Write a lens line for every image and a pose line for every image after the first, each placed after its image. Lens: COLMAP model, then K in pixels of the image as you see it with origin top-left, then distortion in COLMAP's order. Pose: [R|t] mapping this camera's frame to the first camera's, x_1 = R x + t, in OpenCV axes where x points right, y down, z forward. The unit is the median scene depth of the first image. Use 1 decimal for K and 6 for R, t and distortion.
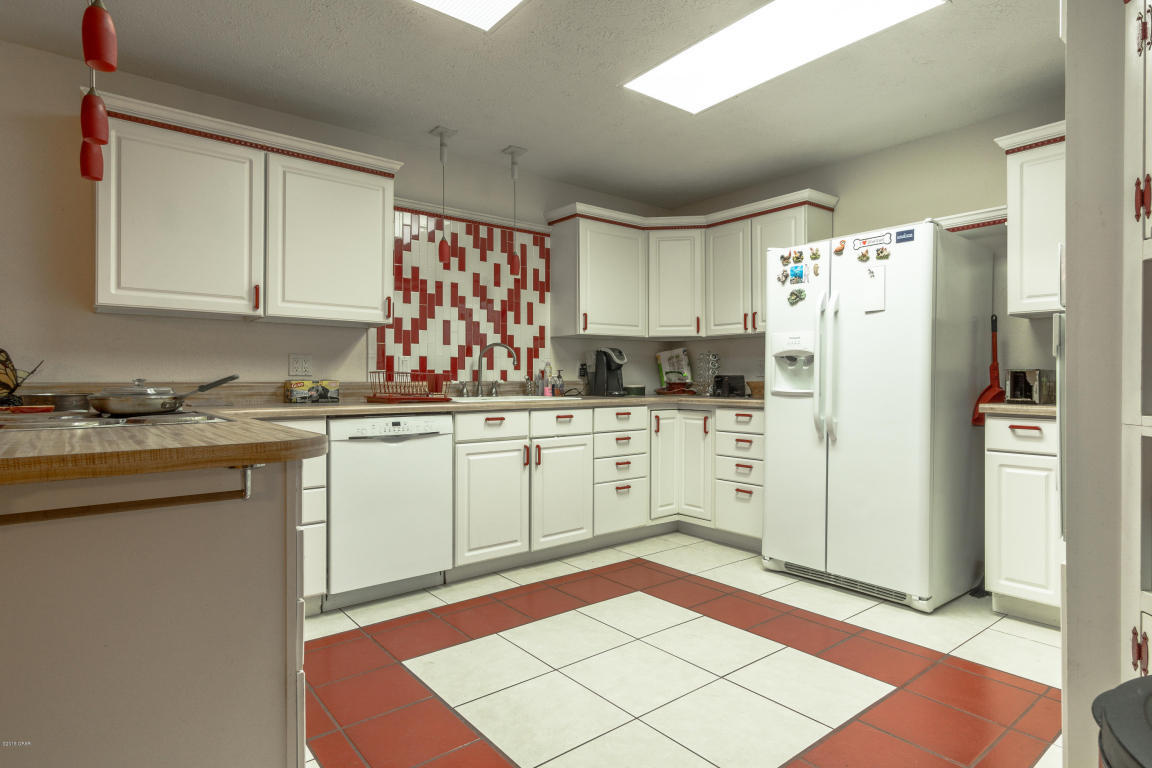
lens RADIAL K [[611.3, 0, 551.6], [0, 611.3, 374.0], [0, 0, 1]] dist [-0.003467, -0.001454]
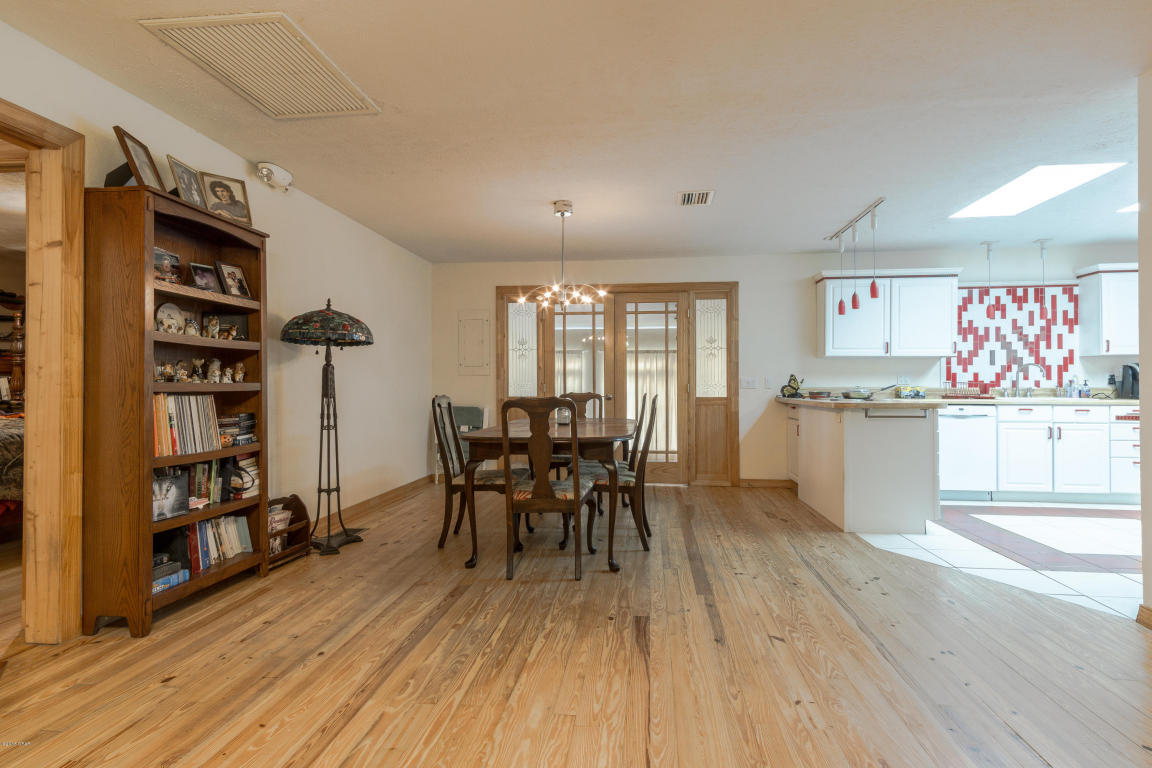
lens RADIAL K [[611.3, 0, 576.2], [0, 611.3, 382.2], [0, 0, 1]] dist [-0.003467, -0.001454]
pose [[0.717417, -0.002495, -0.696640, 0.161261], [0.005147, 0.999985, 0.001719, -0.010379], [0.696625, -0.004818, 0.717419, -0.917517]]
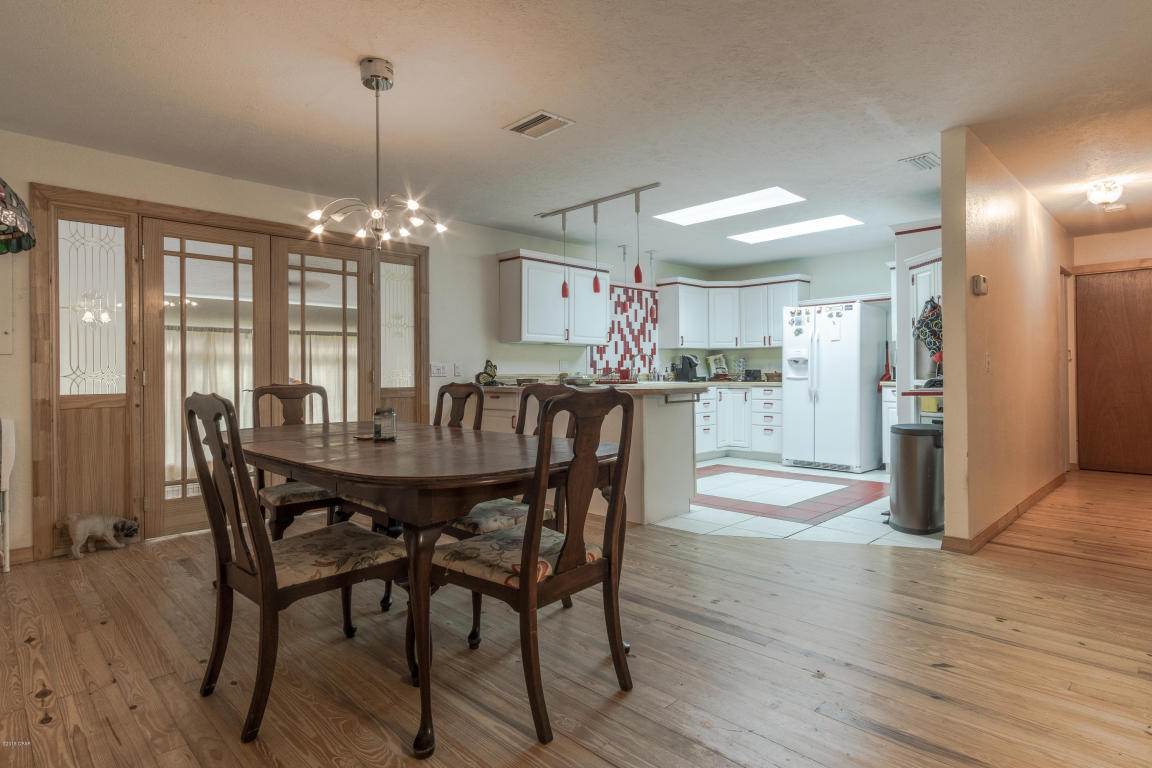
lens RADIAL K [[611.3, 0, 567.3], [0, 611.3, 366.0], [0, 0, 1]] dist [-0.003467, -0.001454]
pose [[0.993599, -0.005106, 0.112853, -0.513223], [0.005690, 0.999972, -0.004856, -0.003535], [-0.112825, 0.005467, 0.993600, -0.813474]]
